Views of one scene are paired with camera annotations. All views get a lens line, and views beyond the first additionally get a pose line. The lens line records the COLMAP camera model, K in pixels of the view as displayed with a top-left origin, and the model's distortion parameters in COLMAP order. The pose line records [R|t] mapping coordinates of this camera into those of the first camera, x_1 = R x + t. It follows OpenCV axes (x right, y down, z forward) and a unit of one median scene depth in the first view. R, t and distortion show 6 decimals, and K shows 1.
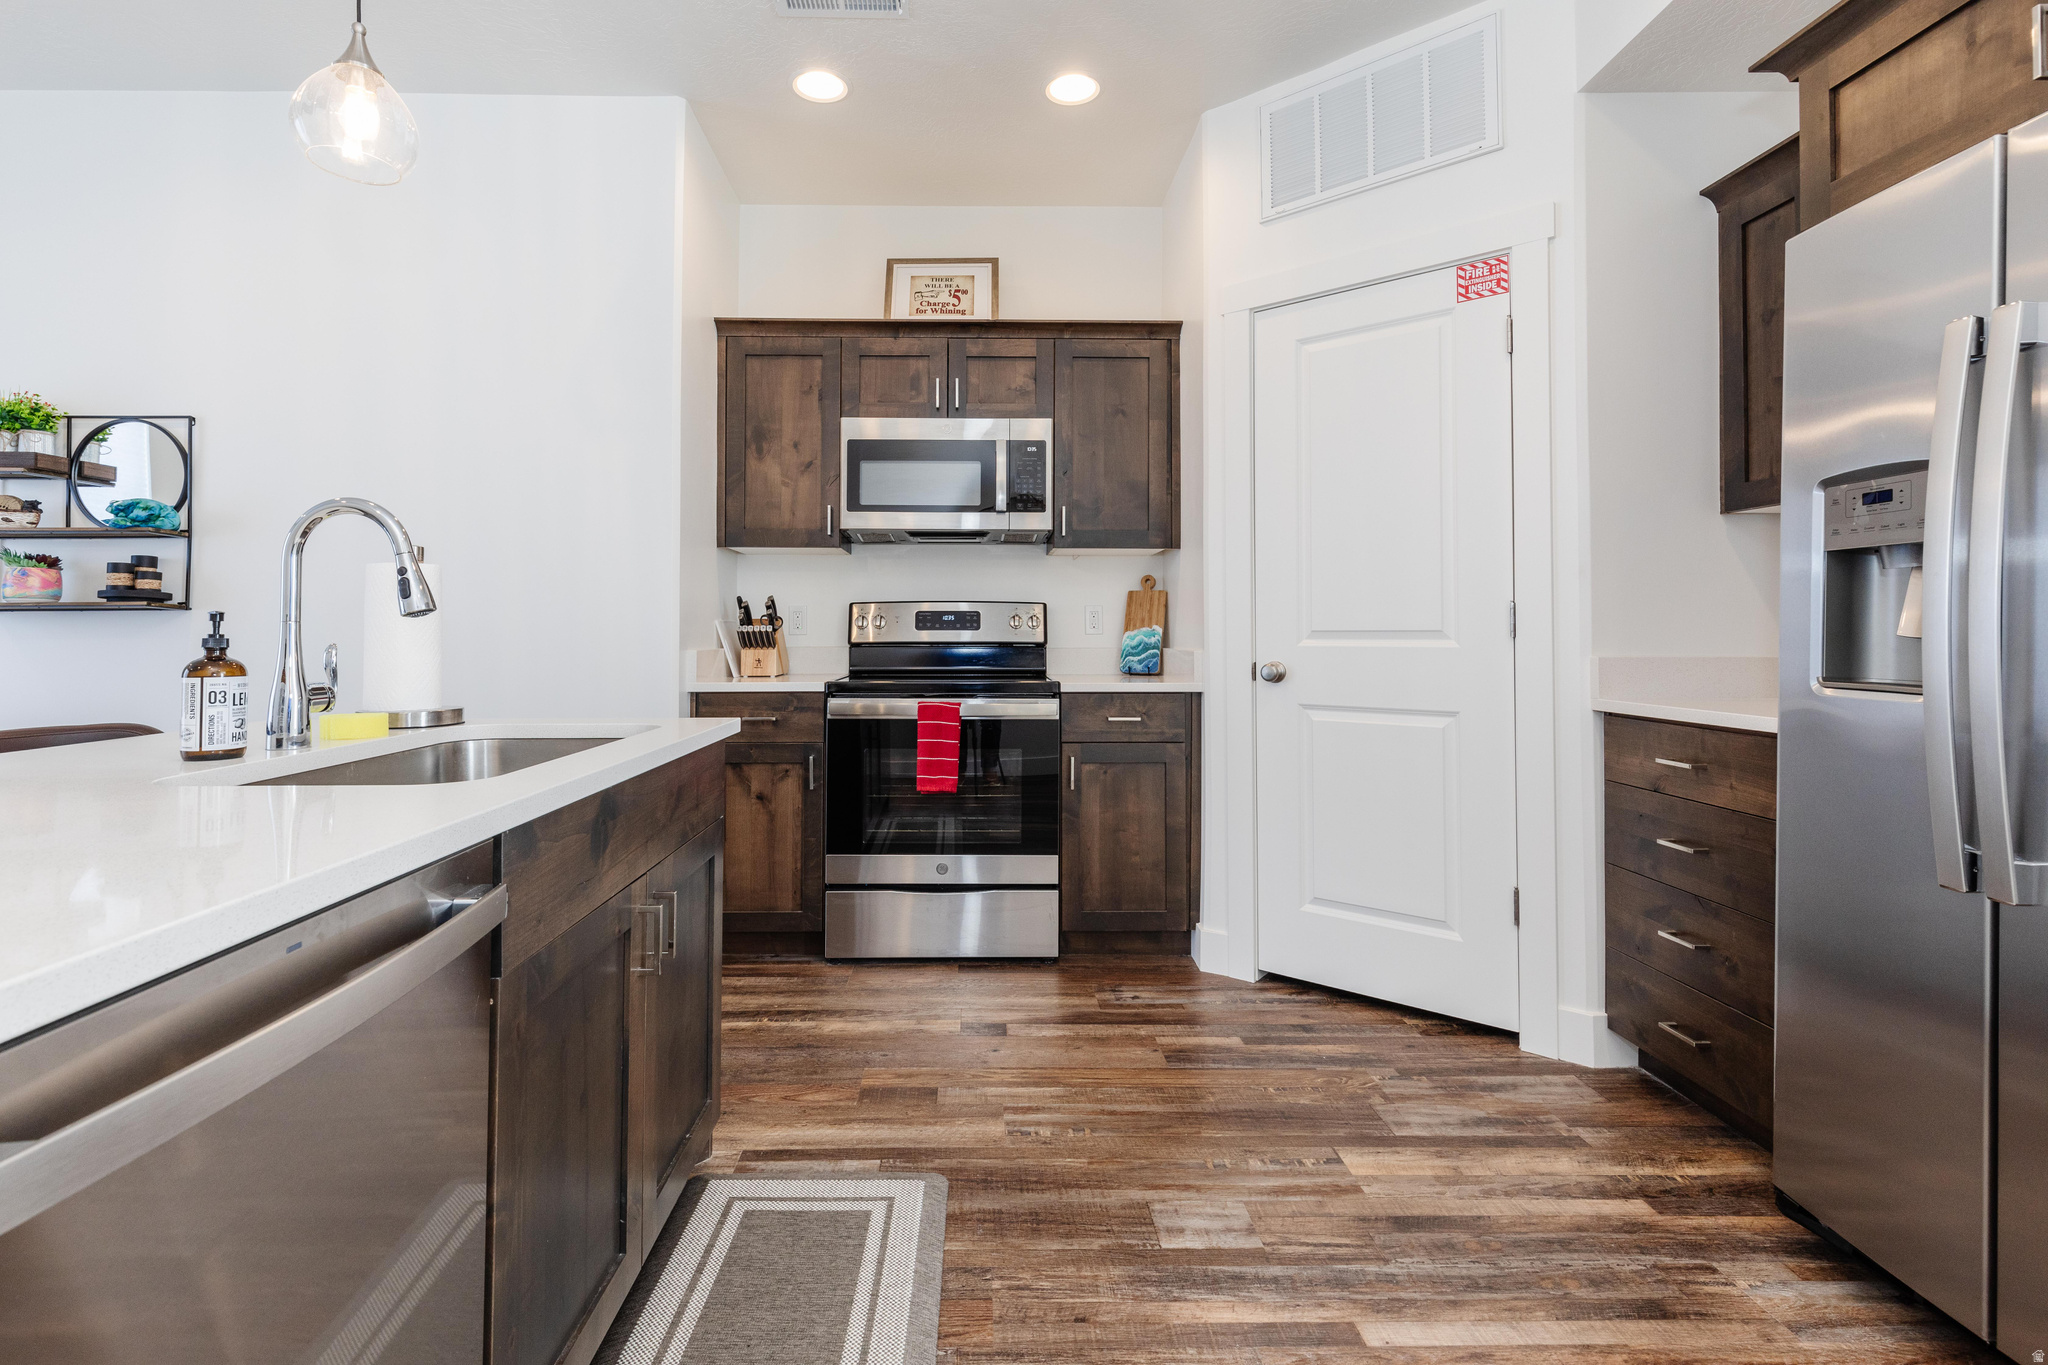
lens RADIAL K [[958.5, 0, 997.9], [0, 958.5, 607.9], [0, 0, 1]] dist [0.006190, -0.000444]
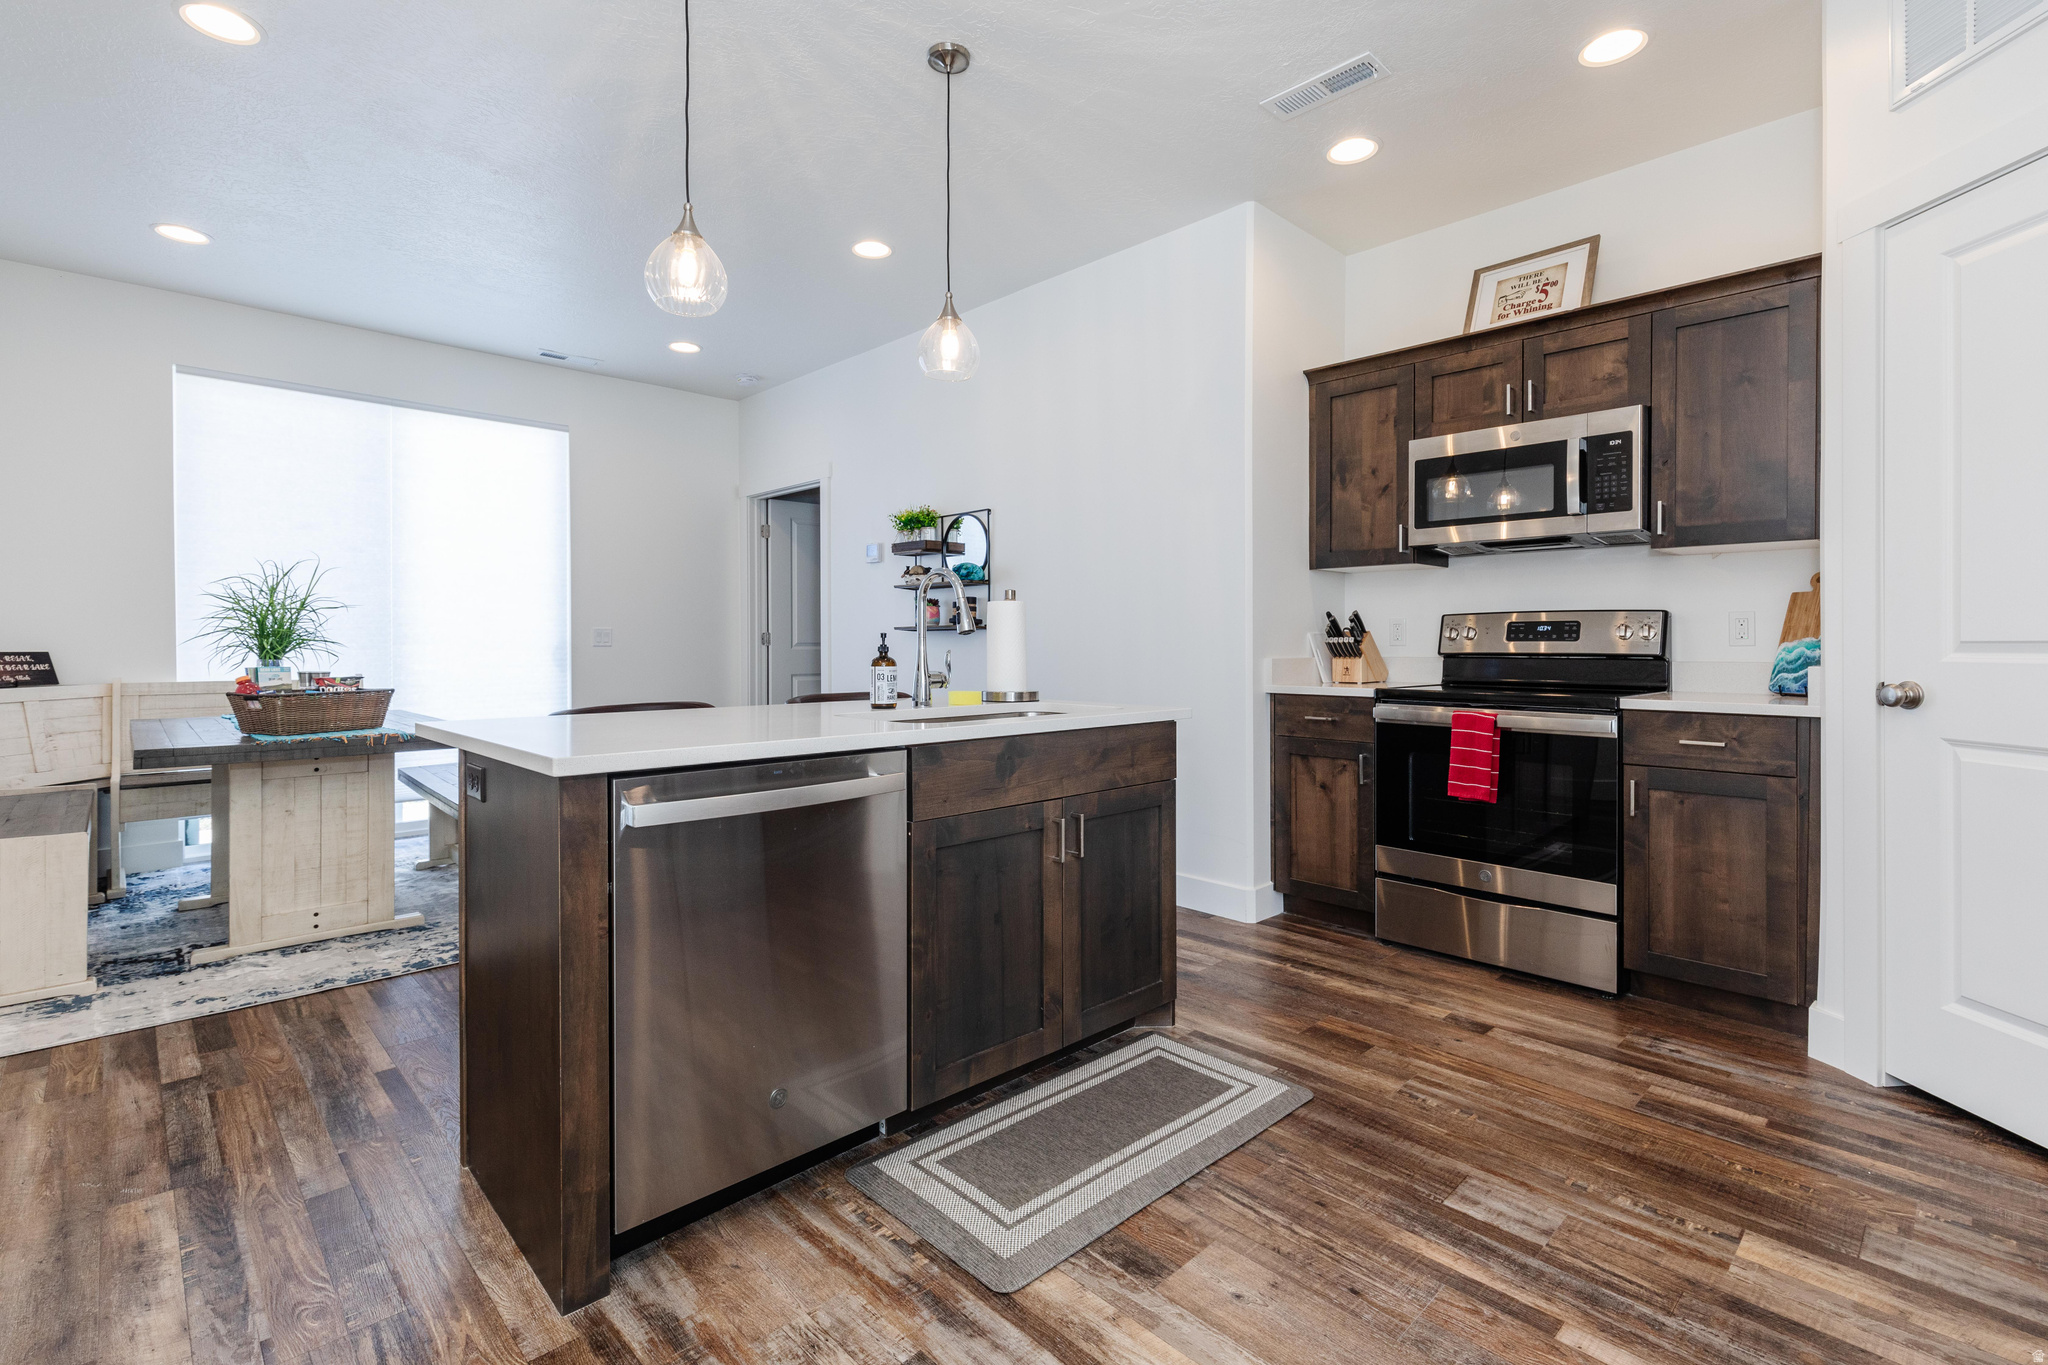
lens RADIAL K [[954.3, 0, 1004.6], [0, 954.3, 642.8], [0, 0, 1]] dist [-0.000232, -0.000586]
pose [[0.667556, -0.000038, -0.744560, 0.355592], [0.018869, 0.999680, 0.016866, -0.001670], [0.744320, -0.025308, 0.667343, -0.046649]]
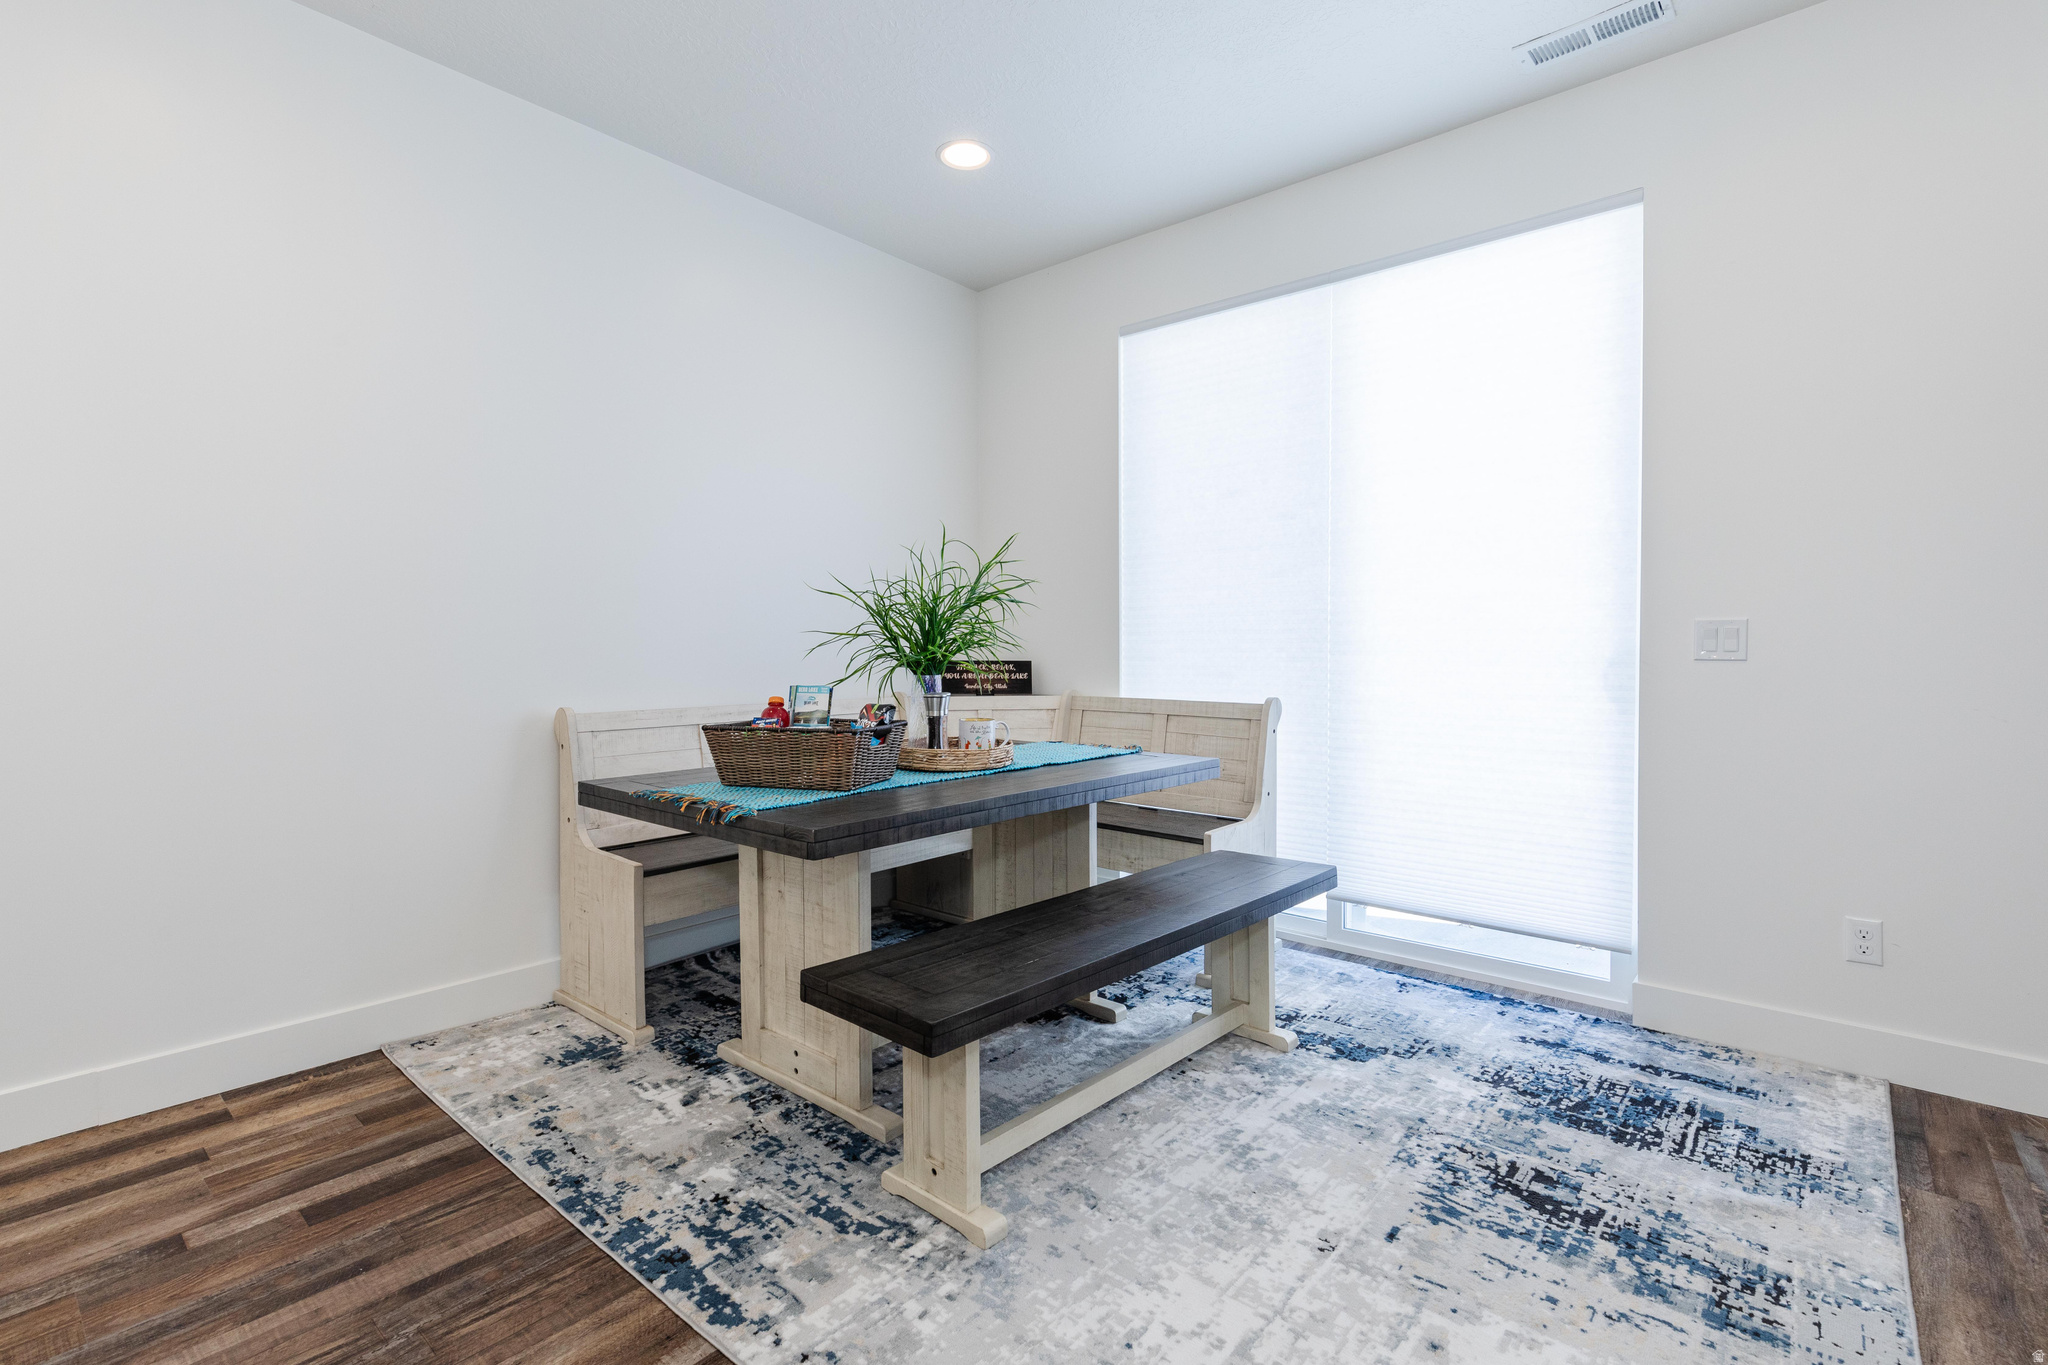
lens RADIAL K [[922.8, 0, 1031.4], [0, 922.8, 677.8], [0, 0, 1]] dist [0.011514, -0.000012]
pose [[-0.658334, 0.018314, -0.752504, -0.618472], [0.019795, 0.999779, 0.007014, 0.024097], [0.752466, -0.010278, -0.658551, 0.737845]]
